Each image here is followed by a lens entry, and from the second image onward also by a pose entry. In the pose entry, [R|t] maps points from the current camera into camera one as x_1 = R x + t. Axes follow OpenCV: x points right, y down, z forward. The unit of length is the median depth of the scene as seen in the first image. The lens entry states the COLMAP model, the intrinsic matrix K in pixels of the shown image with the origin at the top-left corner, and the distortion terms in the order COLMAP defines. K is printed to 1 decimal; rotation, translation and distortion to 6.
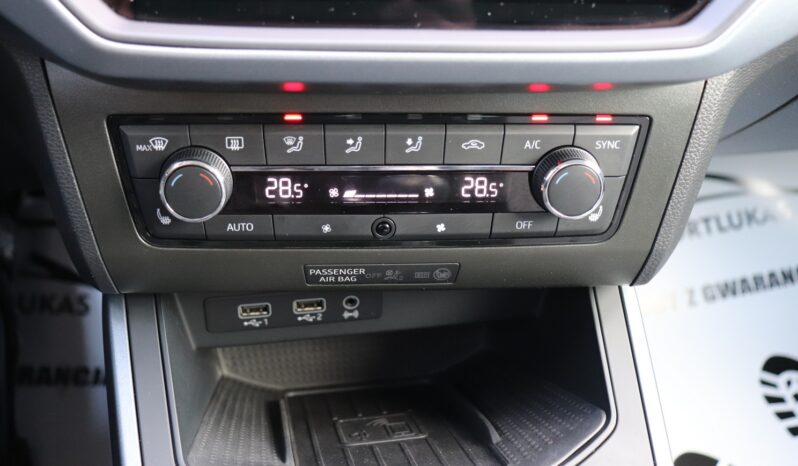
lens RADIAL K [[900.1, 0, 388.1], [0, 900.1, 234.4], [0, 0, 1]] dist [-0.097301, 0.162684]
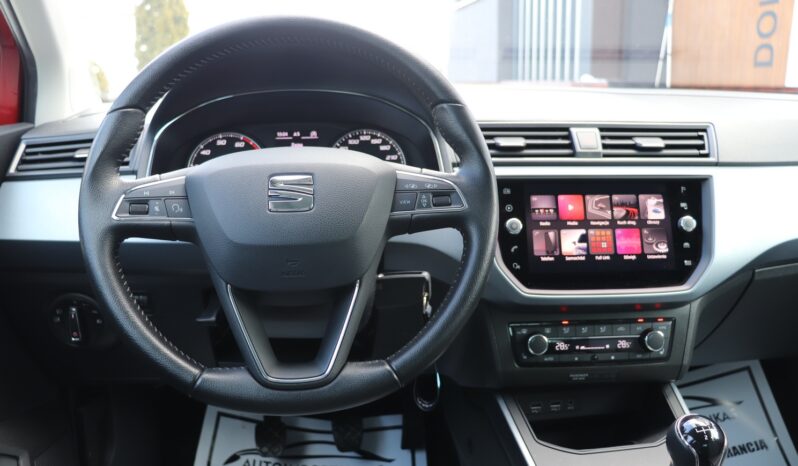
lens RADIAL K [[666.3, 0, 383.0], [0, 666.3, 232.6], [0, 0, 1]] dist [-0.182015, 0.170703]
pose [[0.997789, -0.035476, -0.056209, -0.589910], [0.007841, 0.902576, -0.430459, 0.561491], [0.066003, 0.429066, 0.900858, -1.234756]]
